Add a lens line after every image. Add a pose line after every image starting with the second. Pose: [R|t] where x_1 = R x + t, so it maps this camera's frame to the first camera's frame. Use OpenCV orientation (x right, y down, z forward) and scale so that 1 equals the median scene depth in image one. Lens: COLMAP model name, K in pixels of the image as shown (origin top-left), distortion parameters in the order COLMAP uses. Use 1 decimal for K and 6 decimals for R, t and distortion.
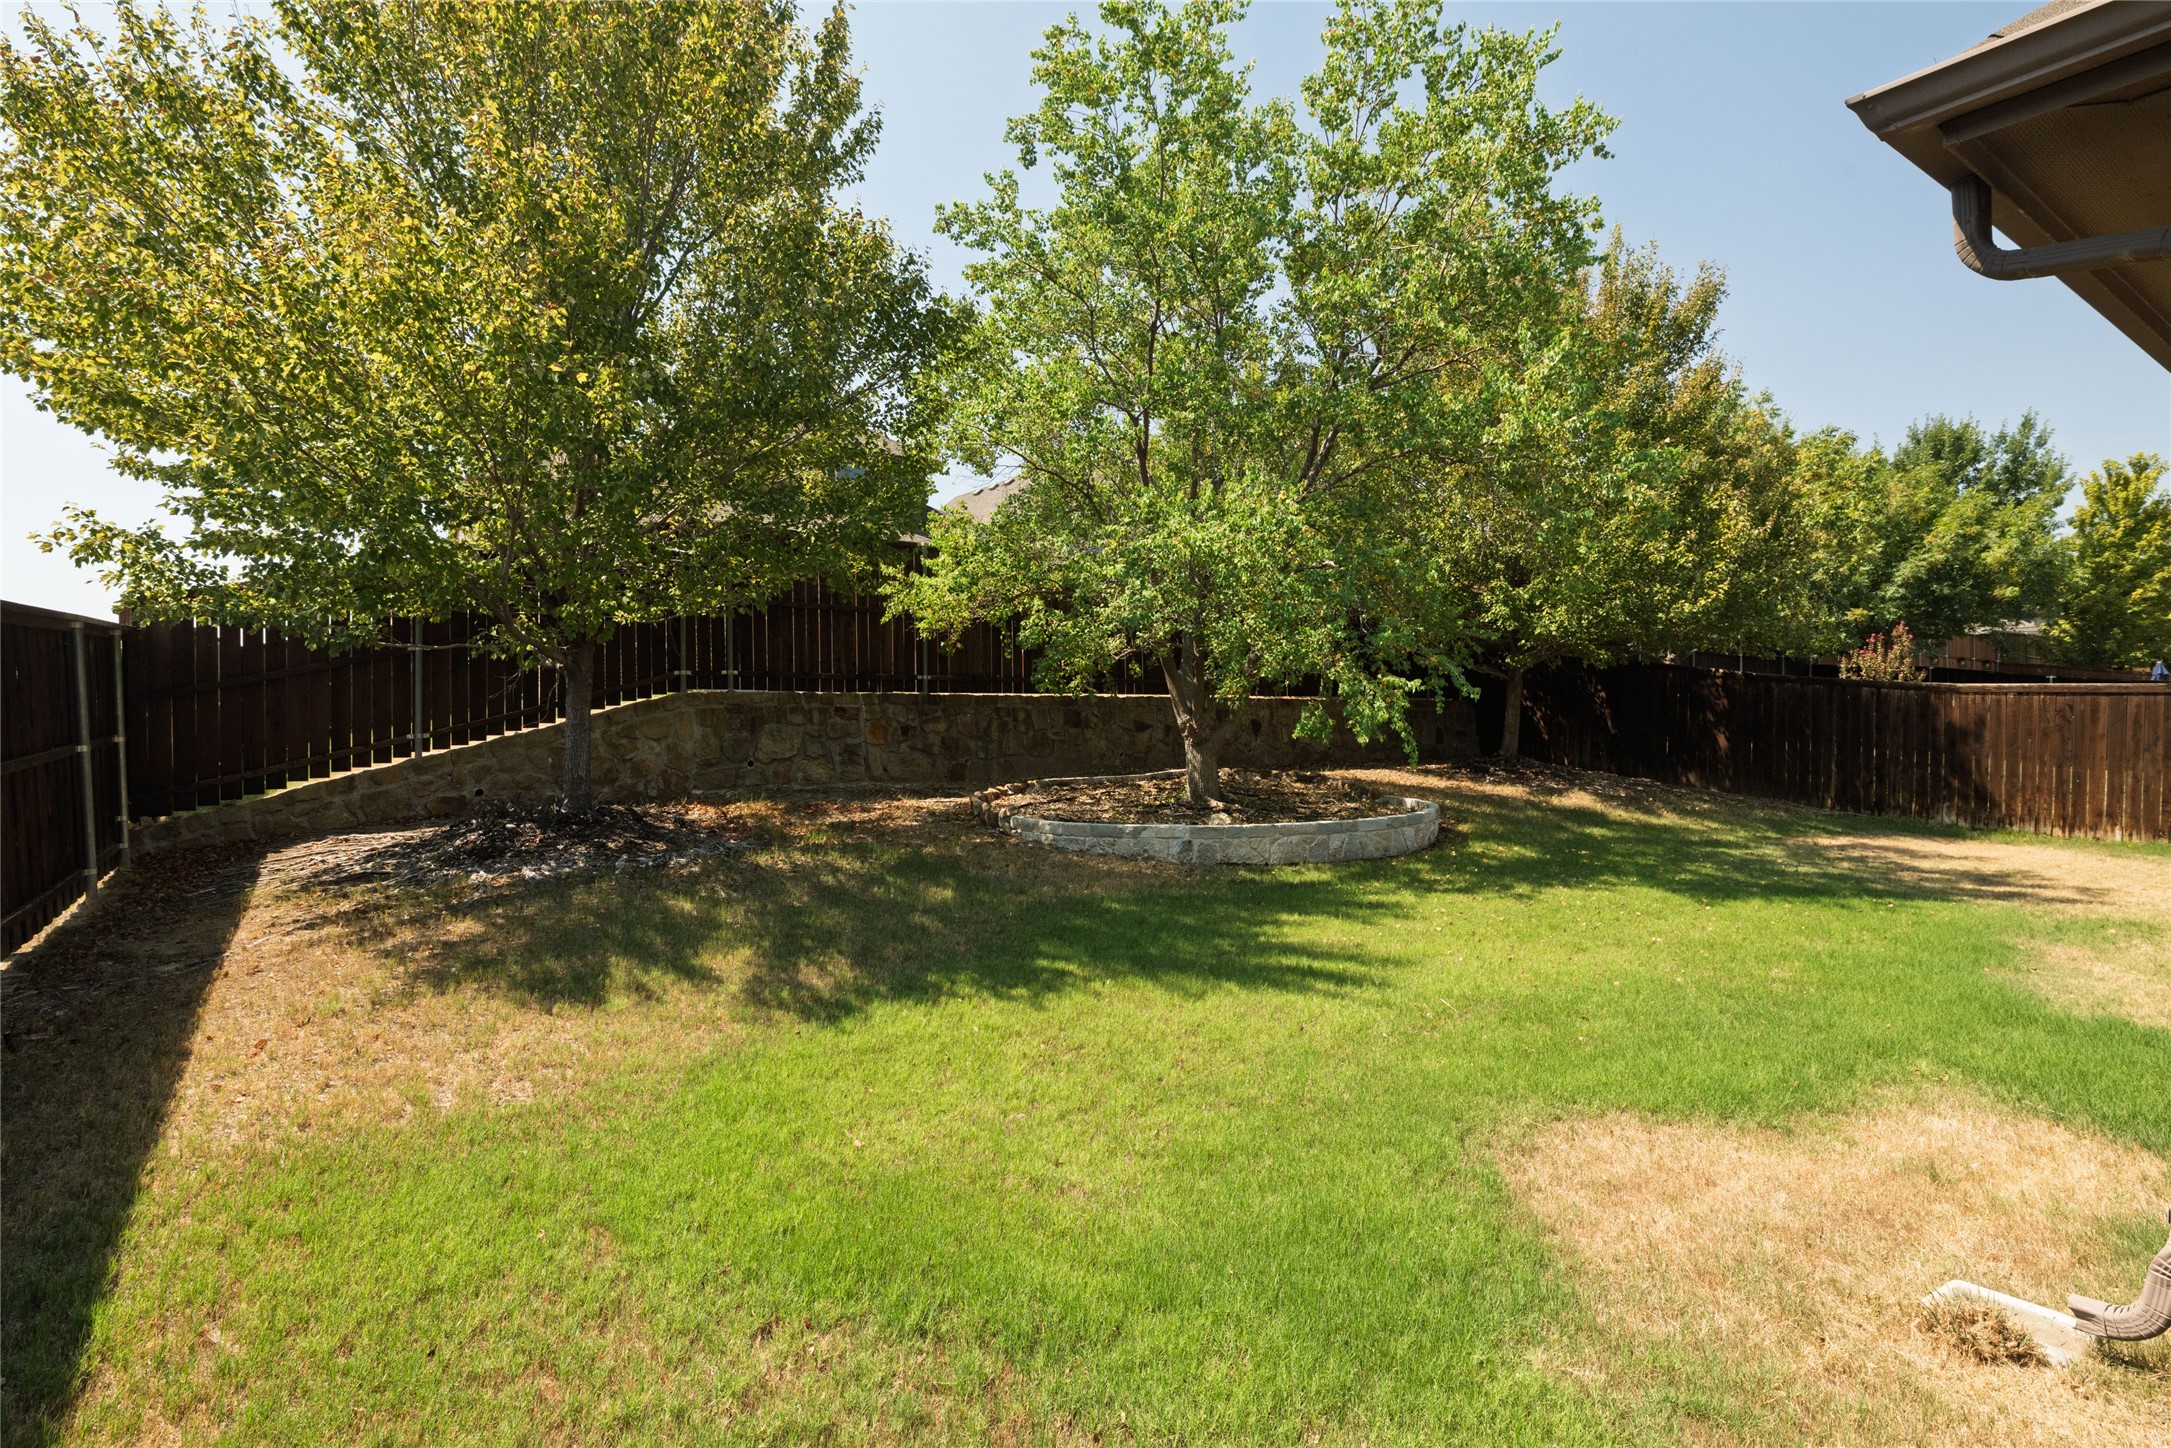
lens RADIAL K [[1045.6, 0, 1085.5], [0, 1045.6, 724.0], [0, 0, 1]] dist [-0.000384, -0.000041]
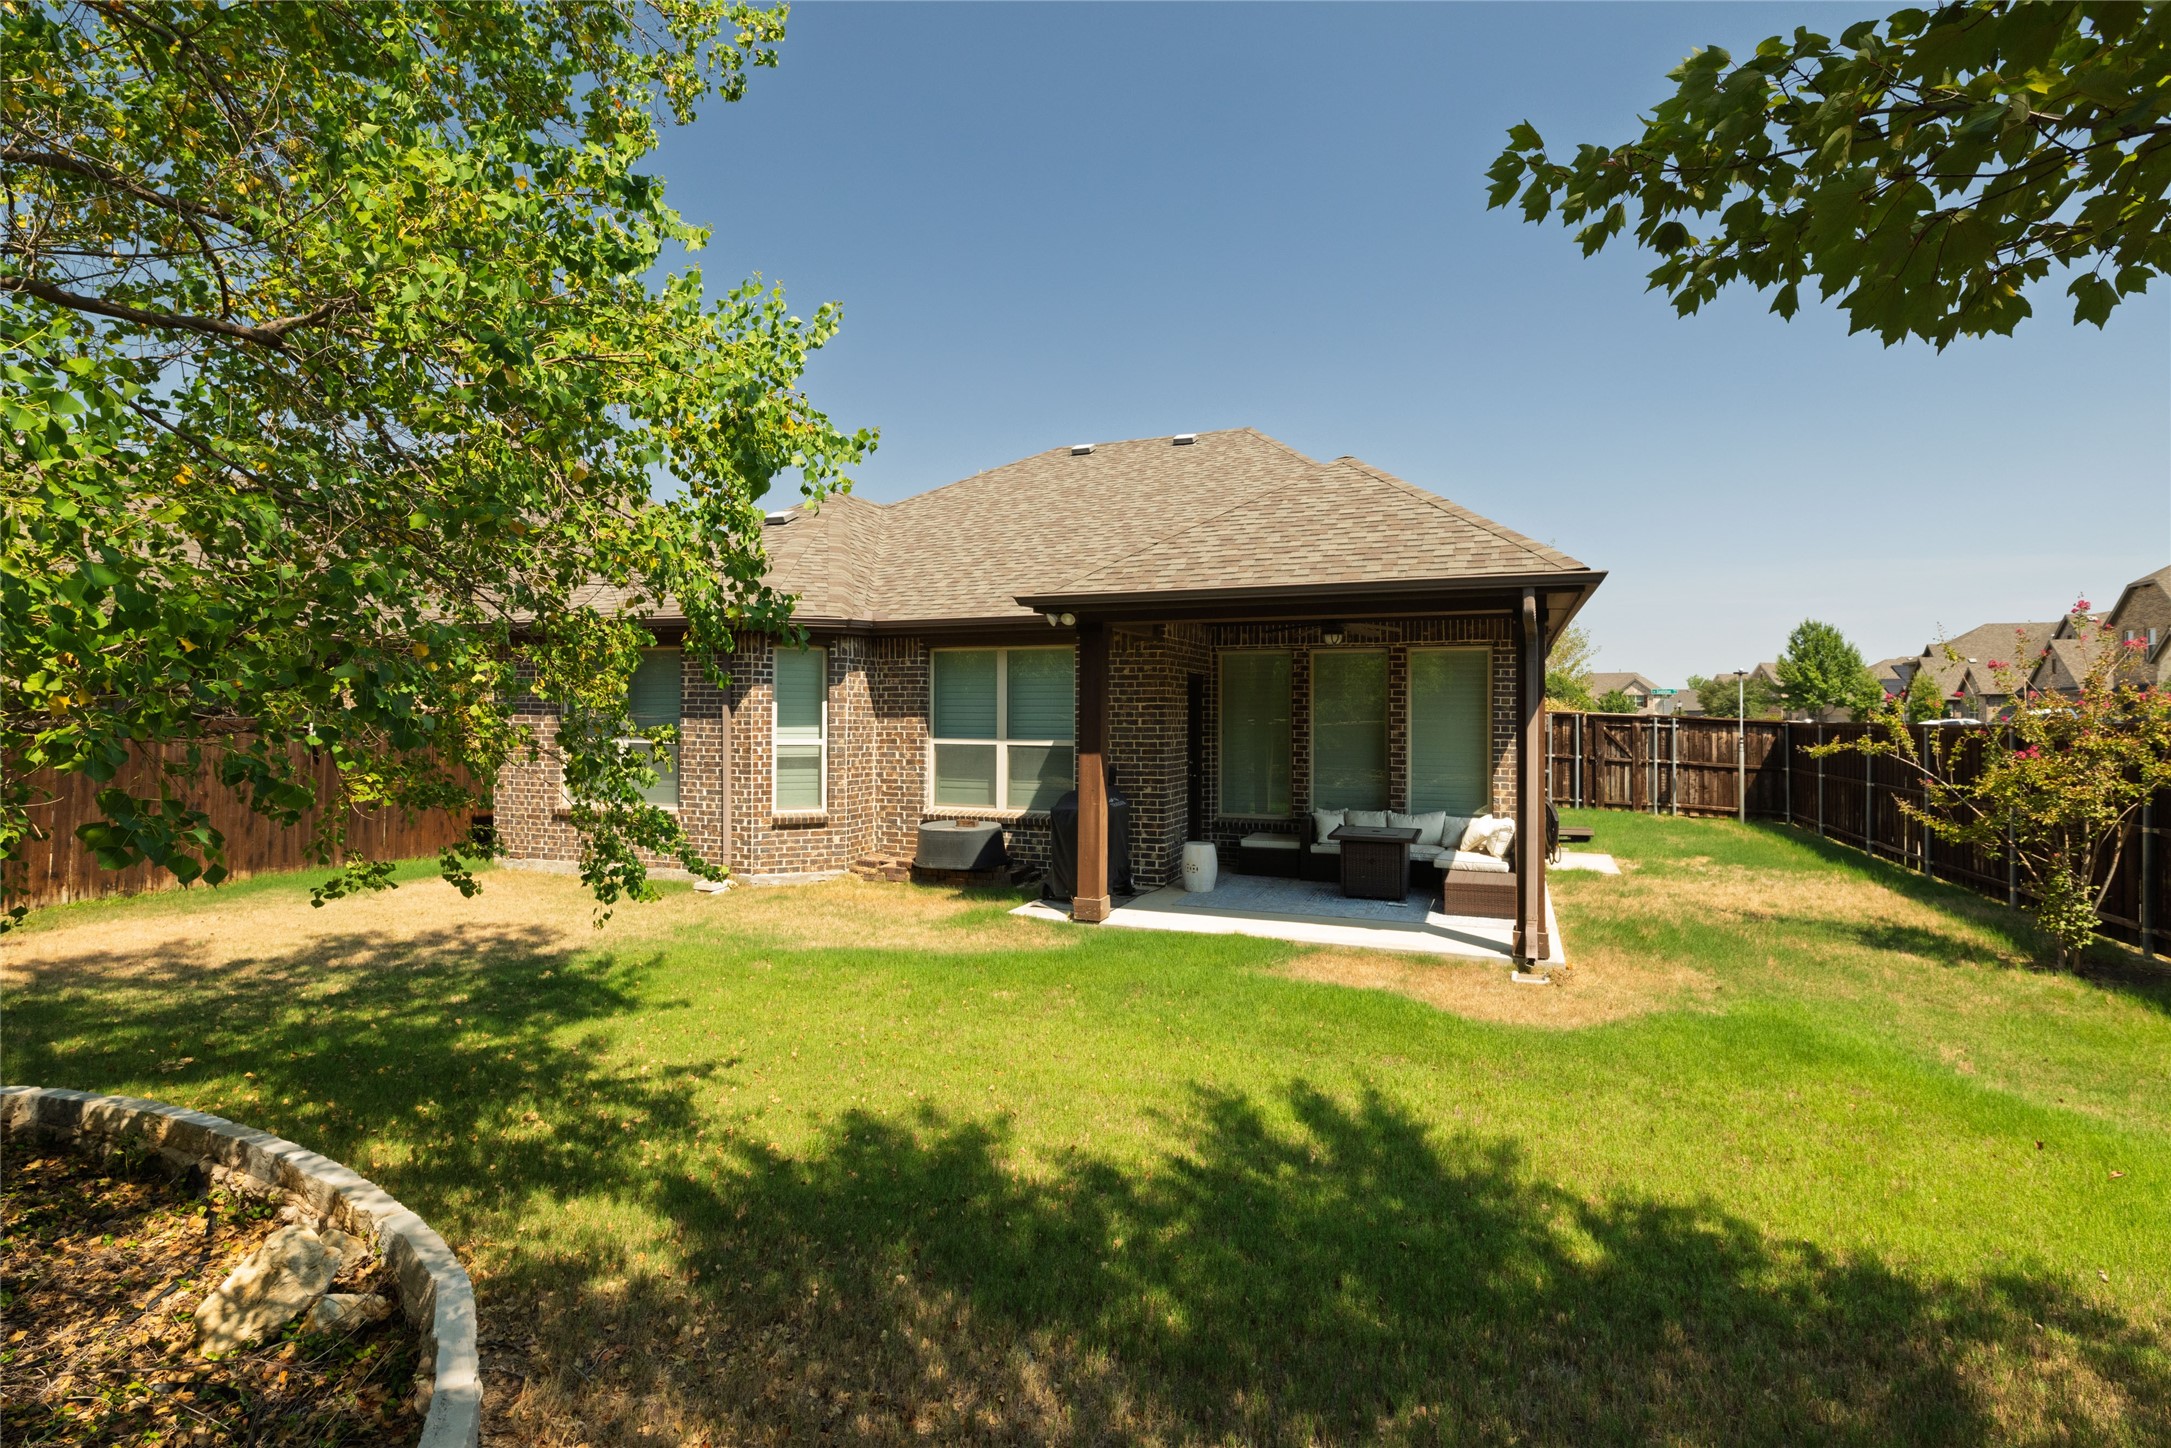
lens RADIAL K [[1048.5, 0, 1085.4], [0, 1048.5, 698.6], [0, 0, 1]] dist [0.001162, 0.000232]
pose [[-0.542993, -0.000405, 0.839737, -0.419024], [0.009987, 0.999926, 0.006939, -0.118320], [-0.839678, 0.012154, -0.542949, 1.656611]]
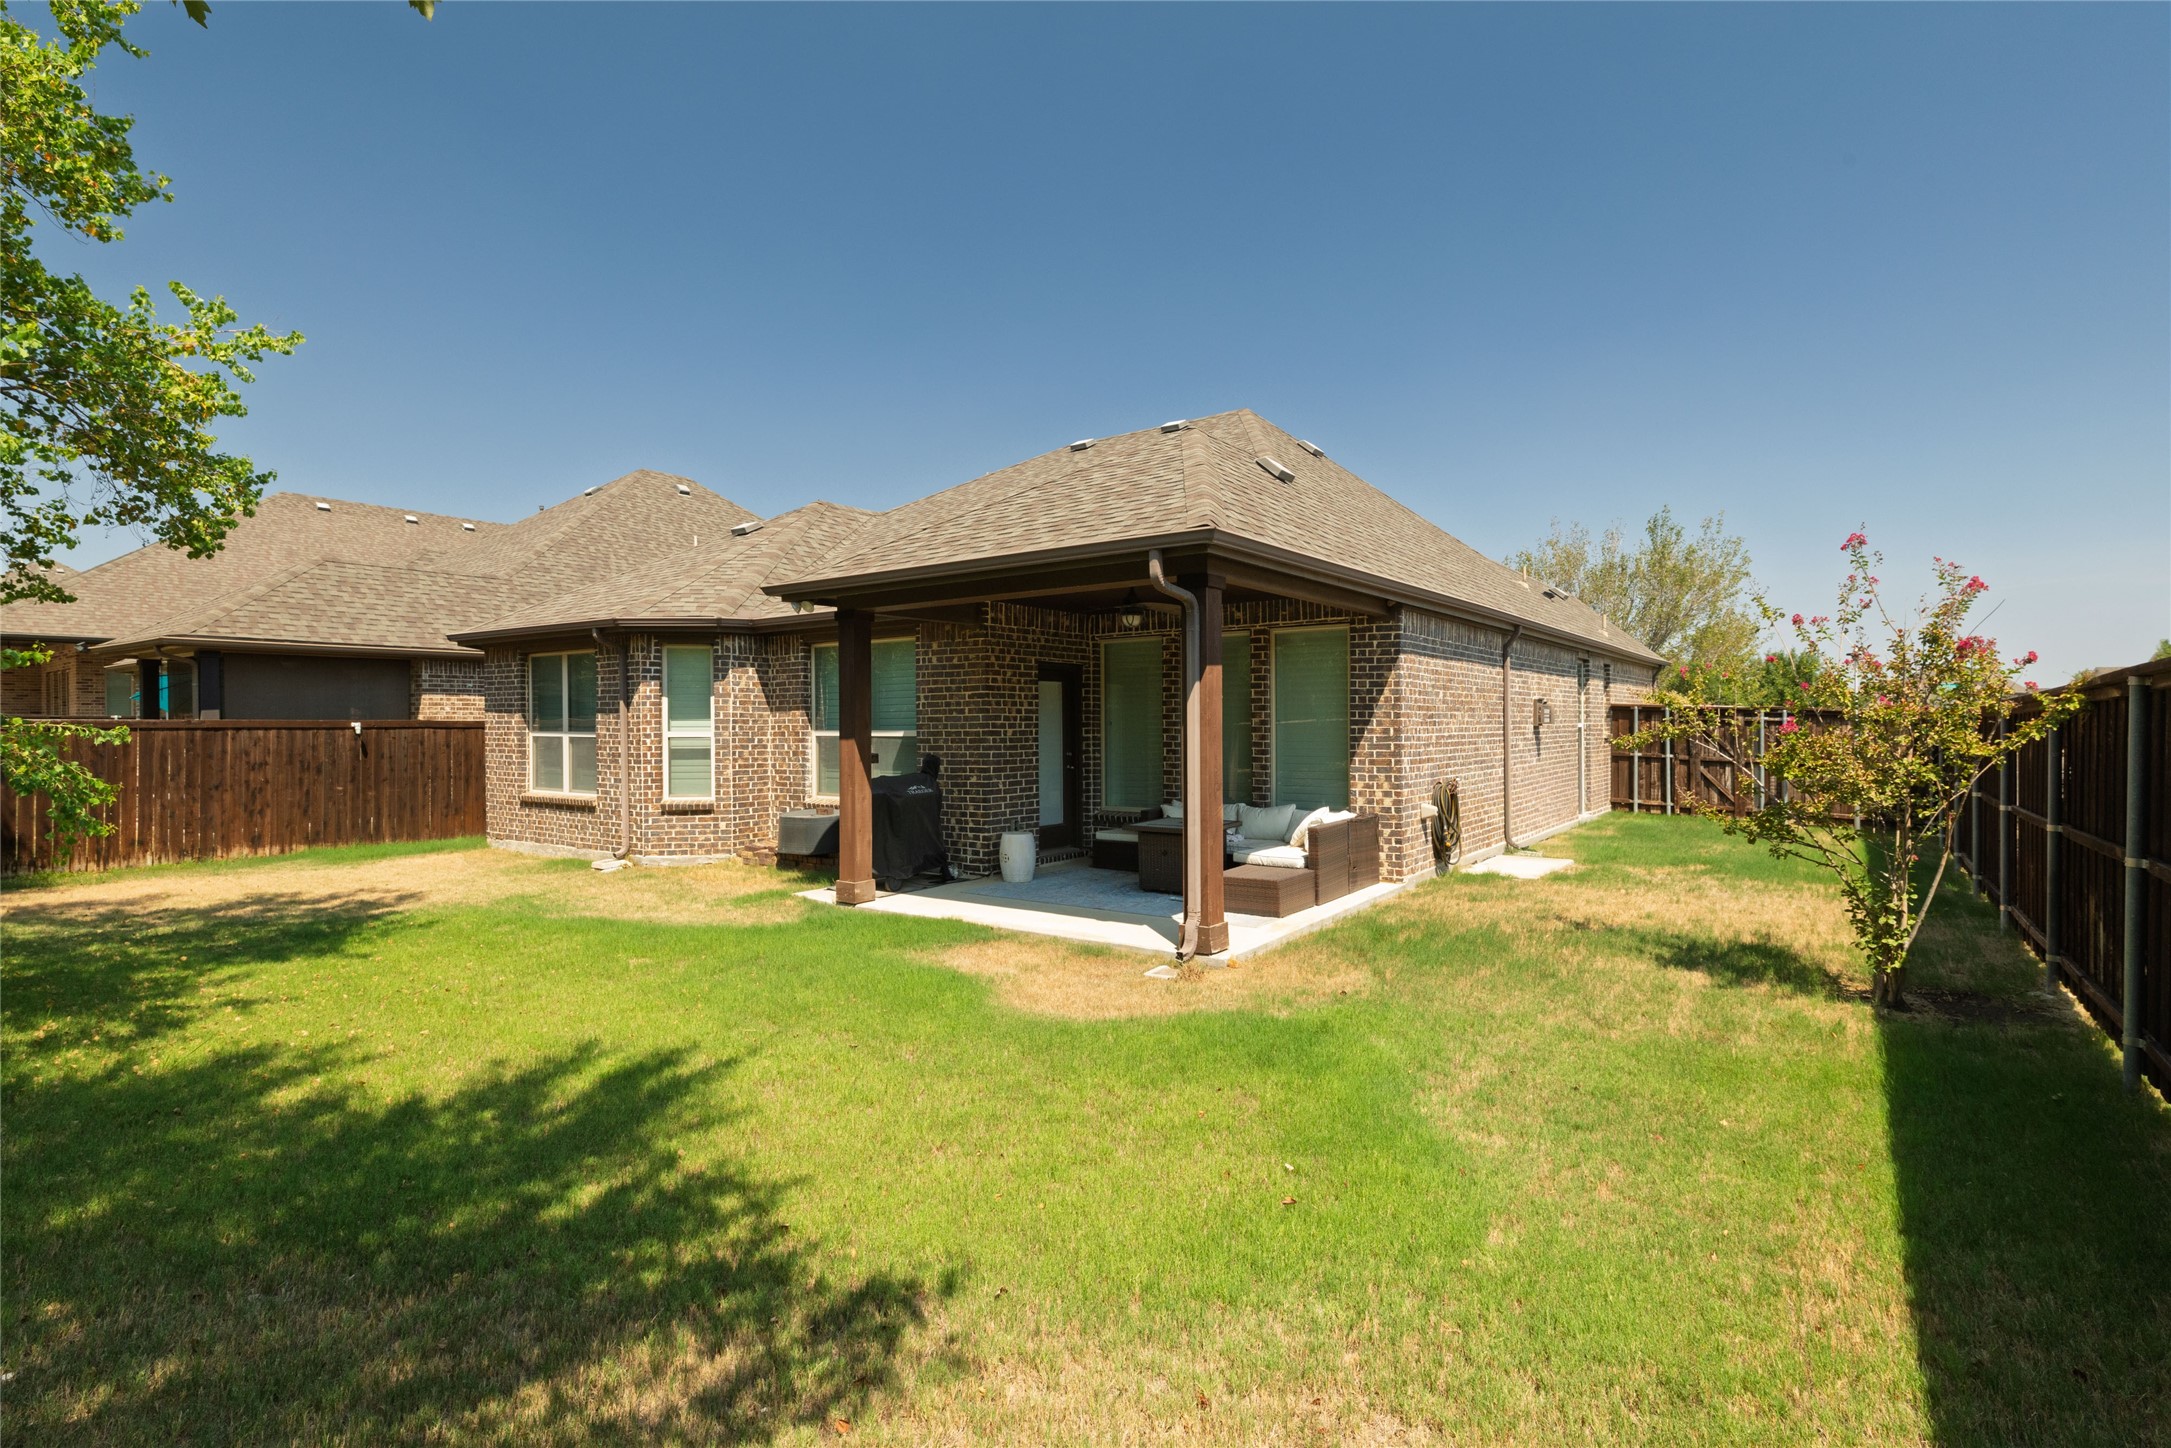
lens RADIAL K [[1045.6, 0, 1085.5], [0, 1045.6, 724.0], [0, 0, 1]] dist [-0.000384, -0.000041]
pose [[-0.320743, -0.007512, 0.947136, -0.743623], [0.023802, 0.999589, 0.015989, -0.061921], [-0.946867, 0.027672, -0.320433, 0.928294]]
